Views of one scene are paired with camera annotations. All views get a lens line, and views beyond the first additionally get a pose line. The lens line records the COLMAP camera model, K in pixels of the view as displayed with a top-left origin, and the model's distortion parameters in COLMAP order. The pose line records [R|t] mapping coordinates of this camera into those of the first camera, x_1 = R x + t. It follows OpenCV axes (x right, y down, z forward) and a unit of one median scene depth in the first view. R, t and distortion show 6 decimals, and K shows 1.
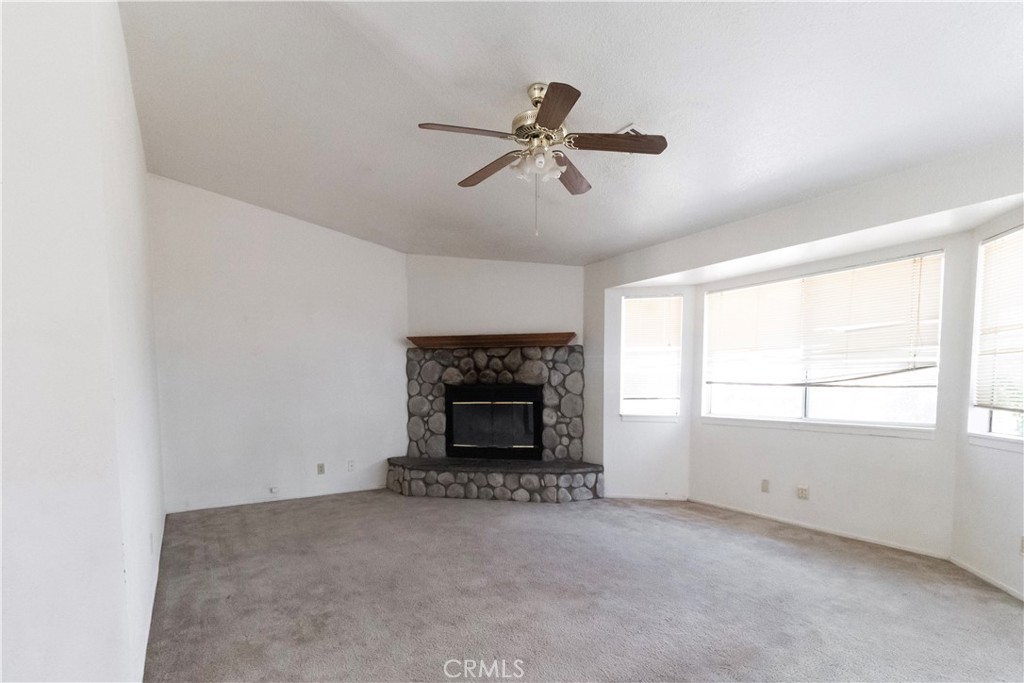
lens RADIAL K [[465.3, 0, 490.5], [0, 465.3, 416.6], [0, 0, 1]] dist [0.000588, 0.000037]
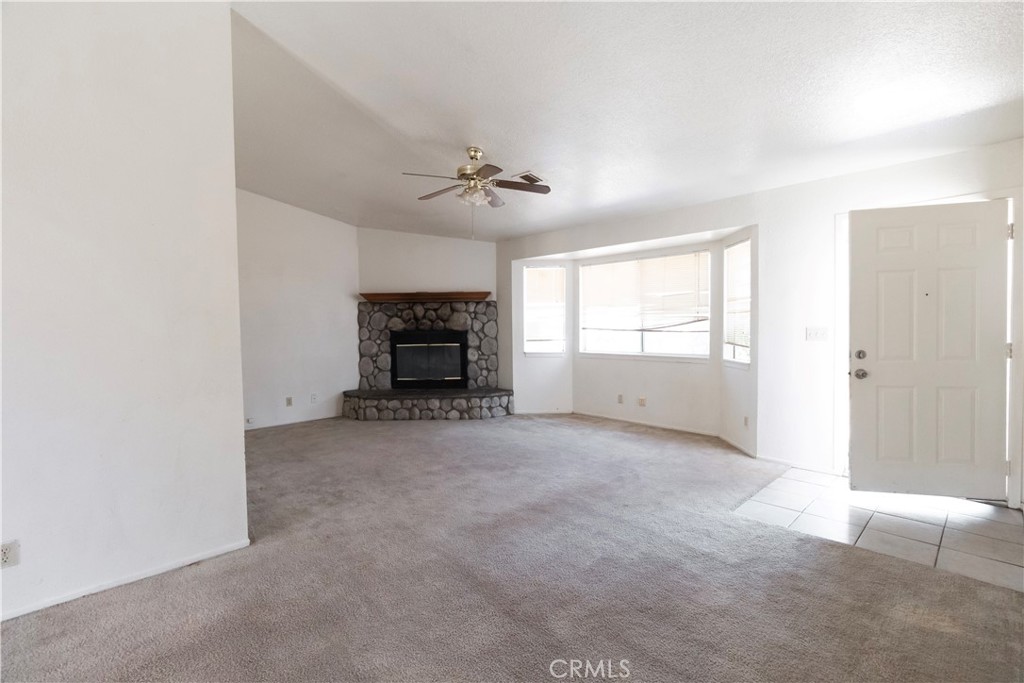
lens RADIAL K [[471.8, 0, 516.7], [0, 471.8, 338.7], [0, 0, 1]] dist [0.000159, -0.000063]
pose [[0.964275, -0.011339, 0.264662, -0.111327], [0.020595, 0.999268, -0.032224, 0.000071], [-0.264103, 0.036524, 0.963803, -0.337304]]
